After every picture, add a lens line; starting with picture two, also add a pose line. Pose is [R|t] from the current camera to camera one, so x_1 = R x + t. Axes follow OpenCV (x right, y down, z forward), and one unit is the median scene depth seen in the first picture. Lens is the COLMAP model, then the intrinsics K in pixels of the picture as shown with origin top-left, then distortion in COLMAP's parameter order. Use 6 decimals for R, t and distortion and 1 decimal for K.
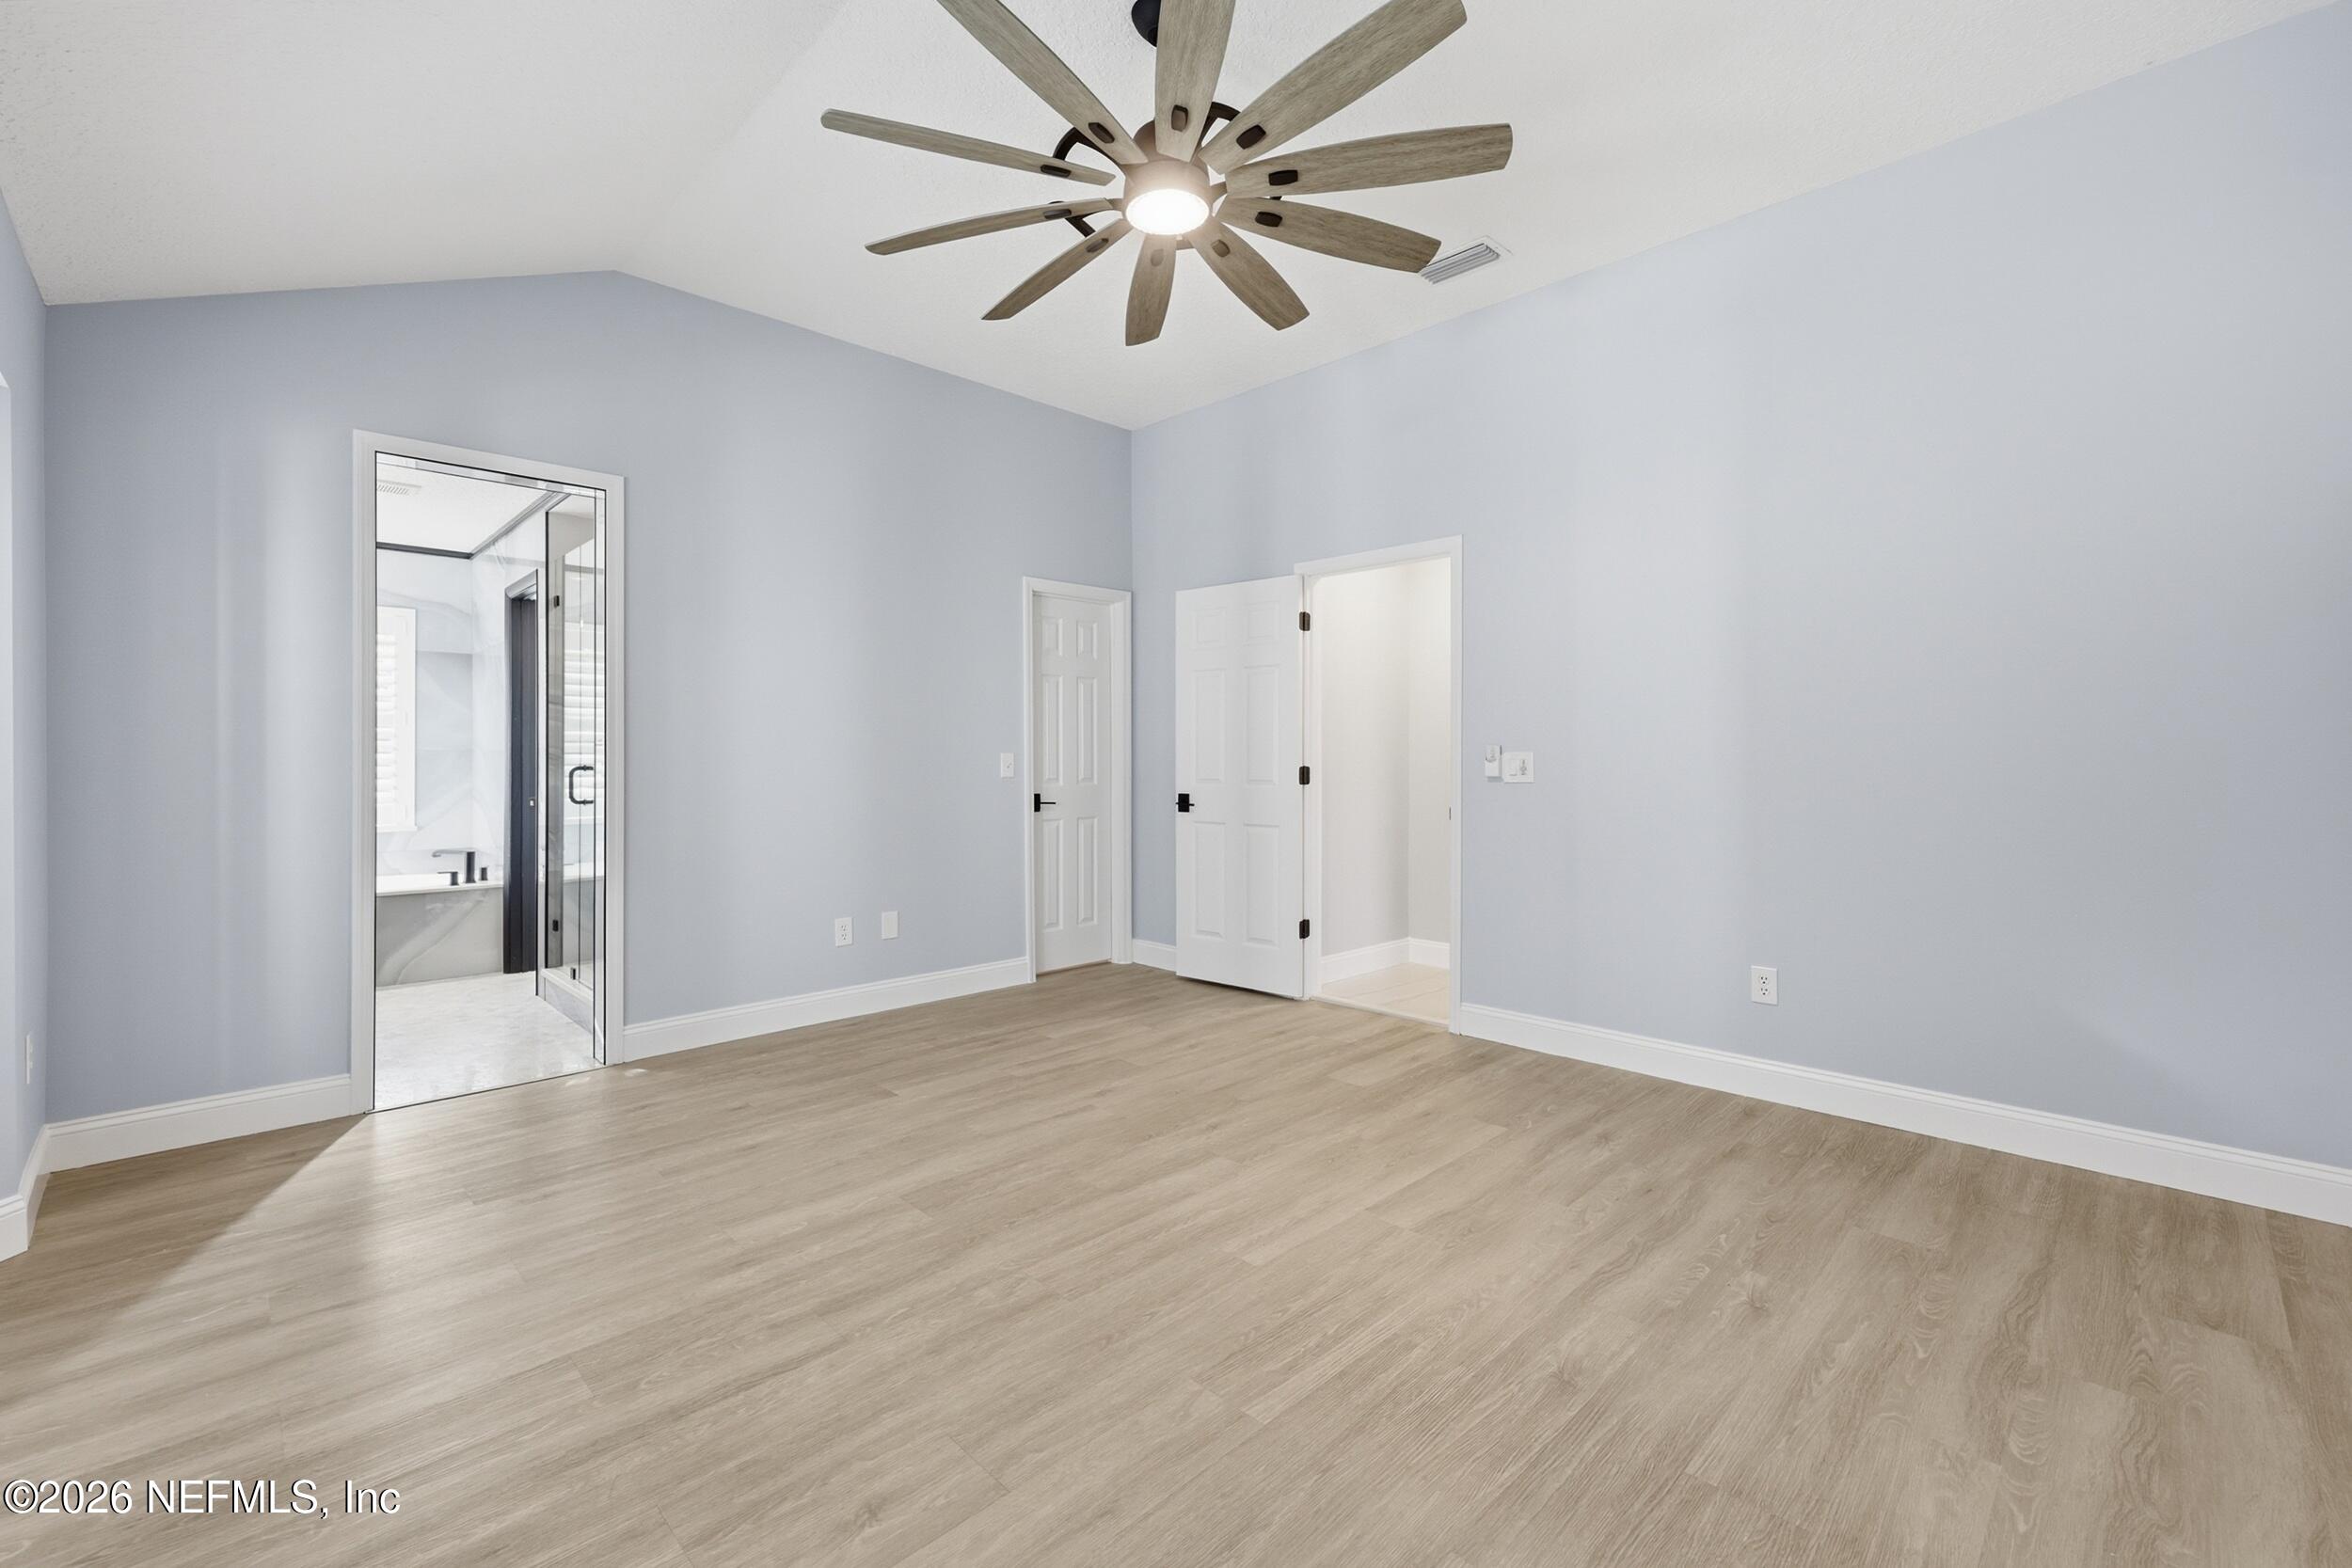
lens RADIAL K [[957.1, 0, 1166.5], [0, 957.1, 770.9], [0, 0, 1]] dist [0.001192, 0.000336]
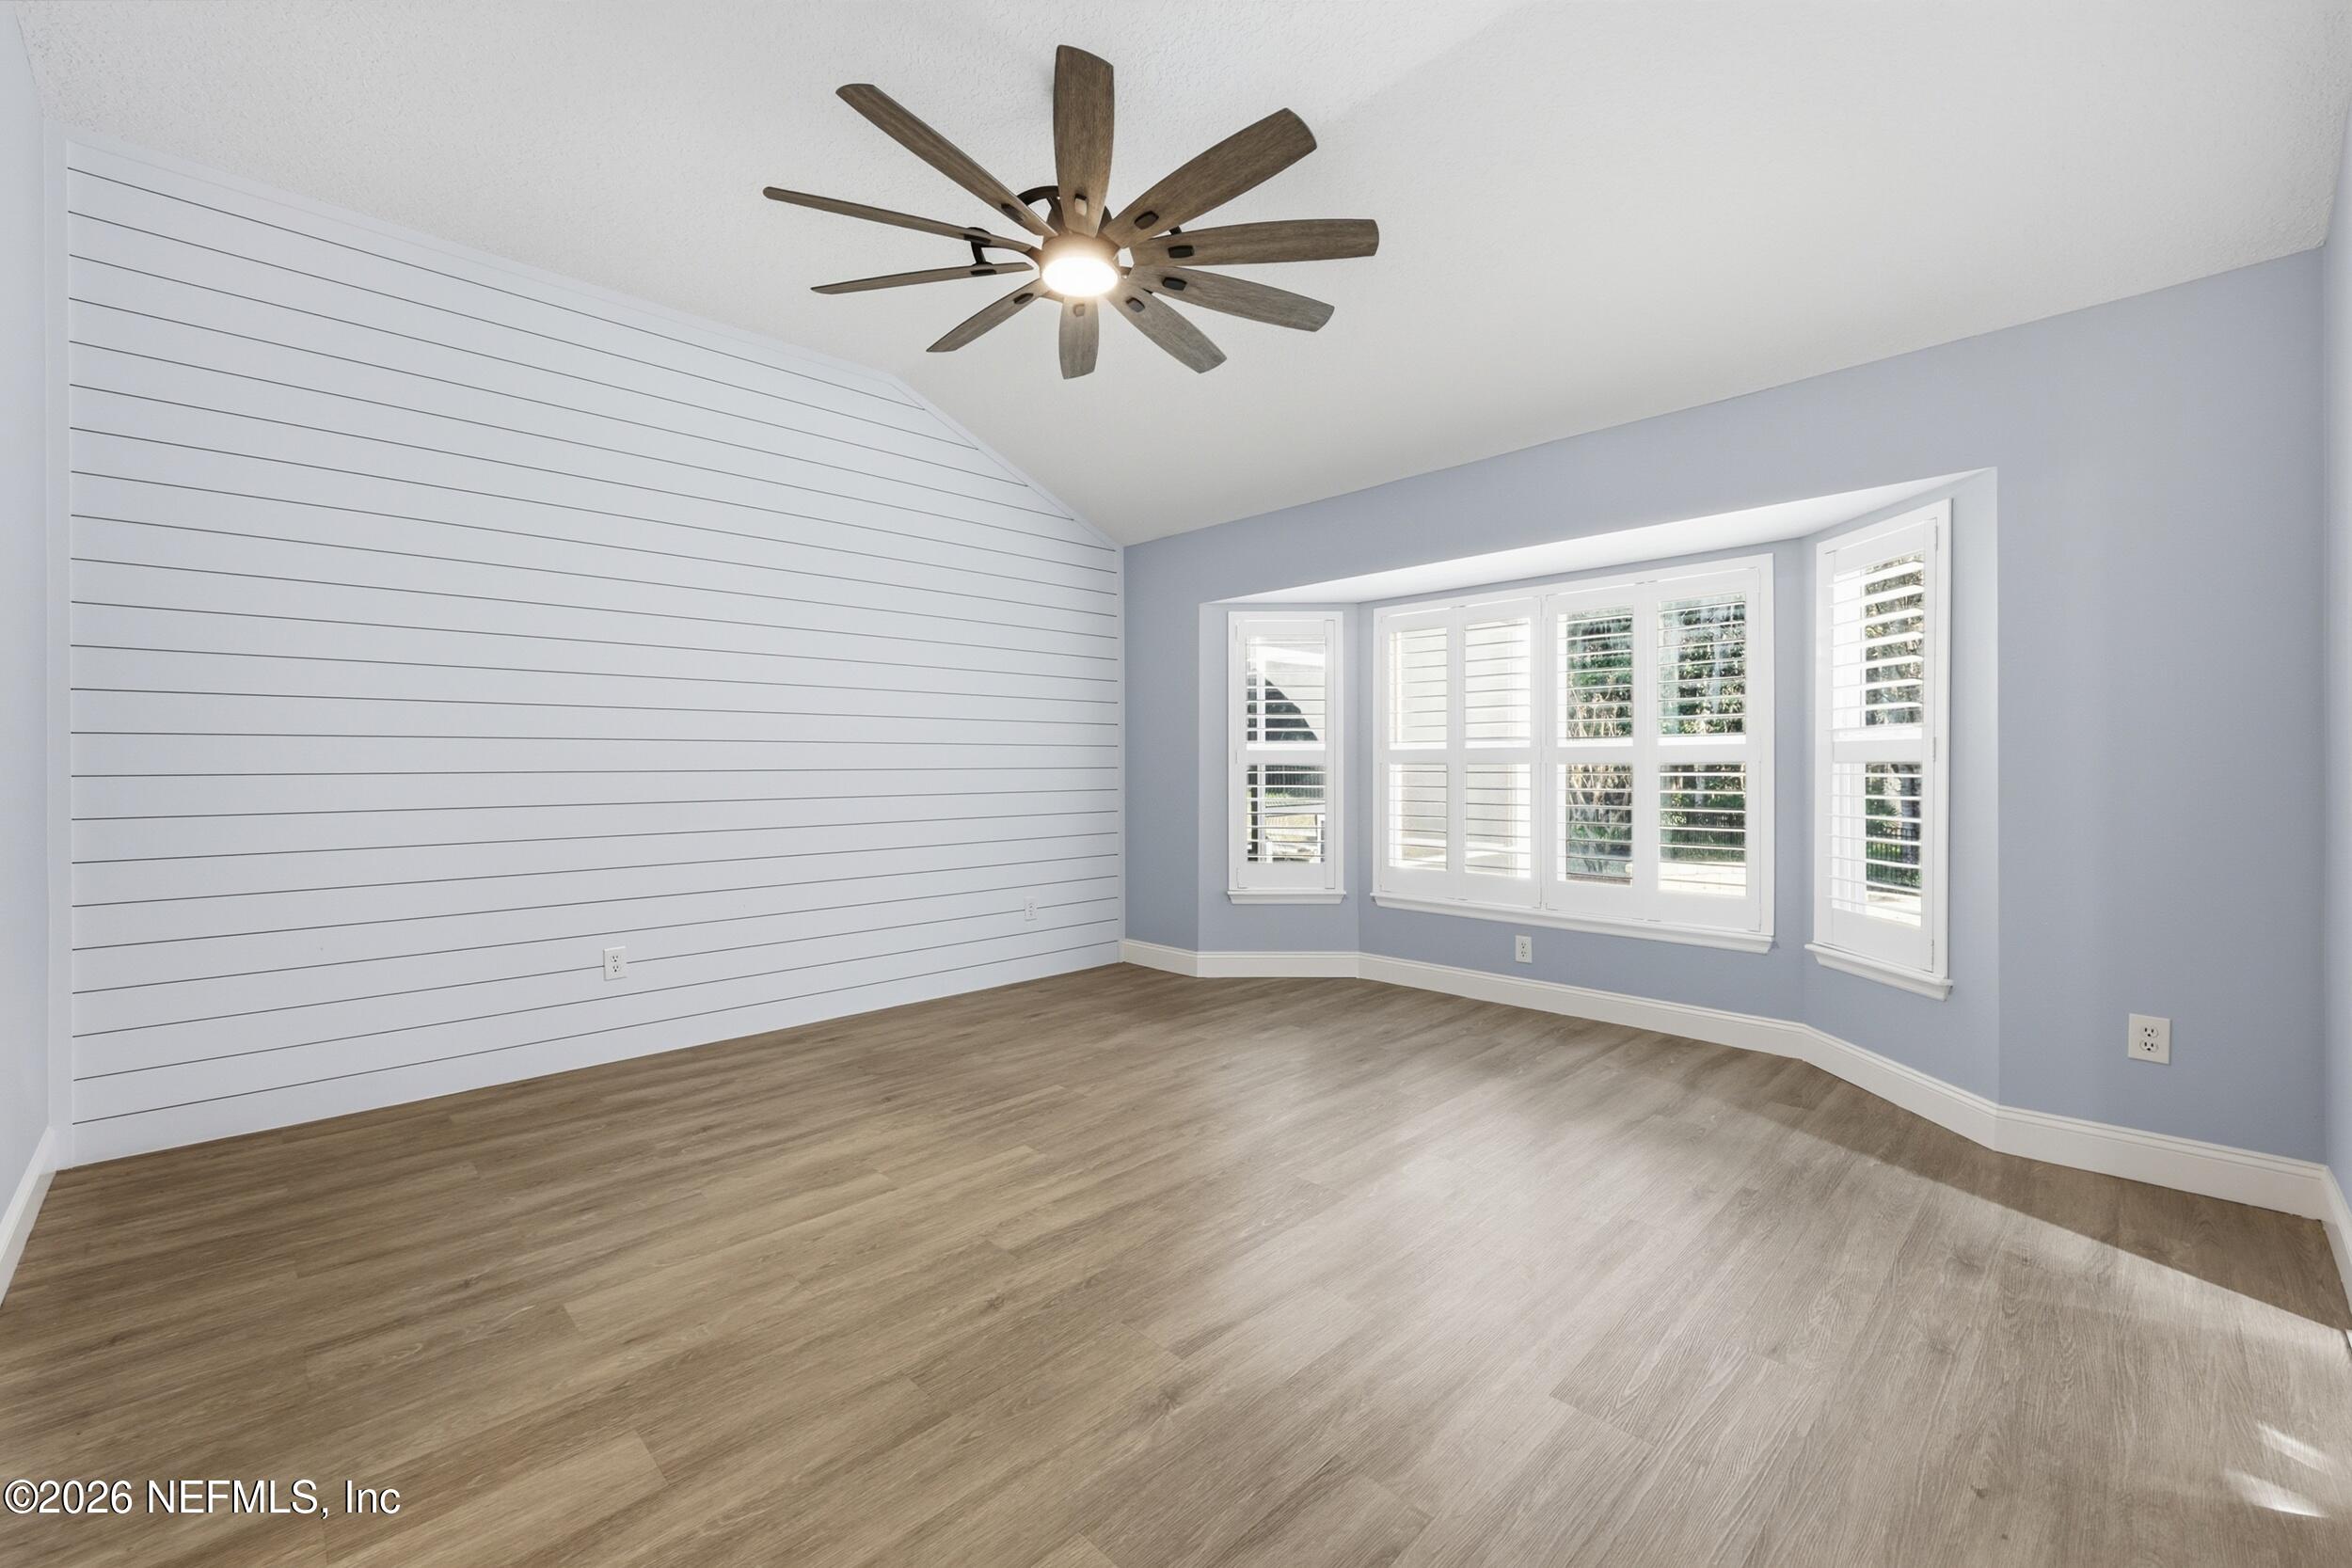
lens RADIAL K [[957.1, 0, 1166.5], [0, 957.1, 770.9], [0, 0, 1]] dist [0.001192, 0.000336]
pose [[-0.999993, 0.003020, 0.001986, -0.087753], [0.003058, 0.999804, 0.019554, -0.023349], [-0.001926, 0.019560, -0.999807, 1.911037]]
